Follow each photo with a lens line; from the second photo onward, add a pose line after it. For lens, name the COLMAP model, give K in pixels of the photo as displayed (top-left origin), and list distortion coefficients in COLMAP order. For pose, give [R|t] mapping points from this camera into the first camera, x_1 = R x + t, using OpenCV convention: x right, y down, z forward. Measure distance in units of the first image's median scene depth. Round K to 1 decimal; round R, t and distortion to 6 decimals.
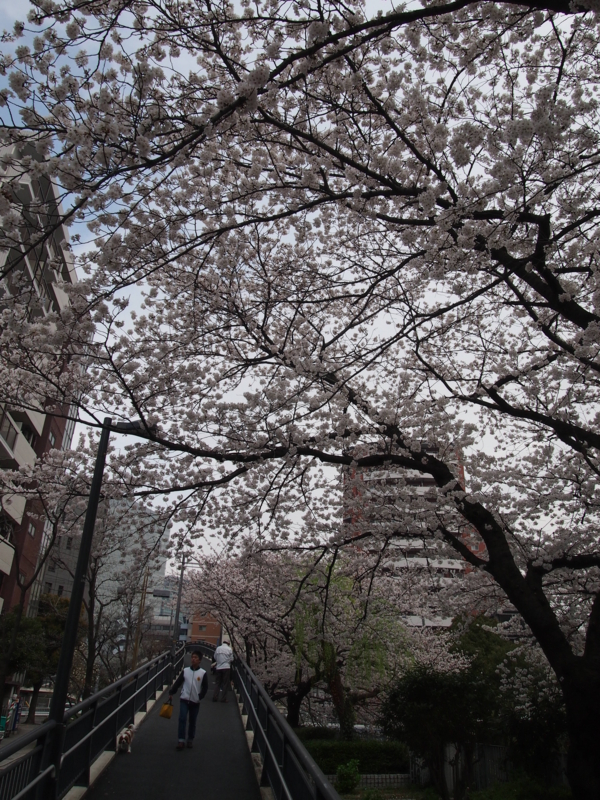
lens RADIAL K [[650.8, 0, 299.4], [0, 650.8, 381.2], [0, 0, 1]] dist [-0.090946, 0.000299]
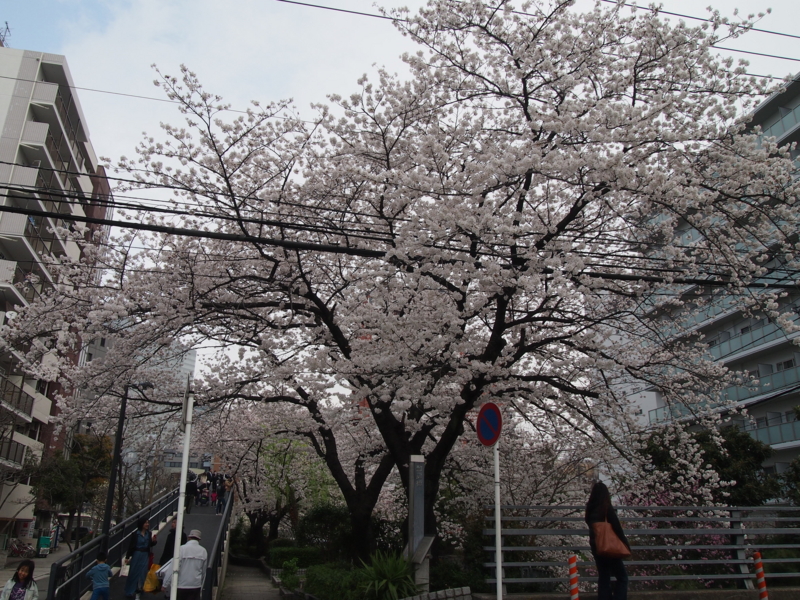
lens RADIAL K [[650.8, 0, 400.0], [0, 650.8, 300.0], [0, 0, 1]] dist [-0.090946, 0.000299]
pose [[0.993548, 0.018148, 0.111954, 0.268707], [-0.033224, 0.990382, 0.134313, -0.437916], [-0.108440, -0.137166, 0.984594, -0.863517]]
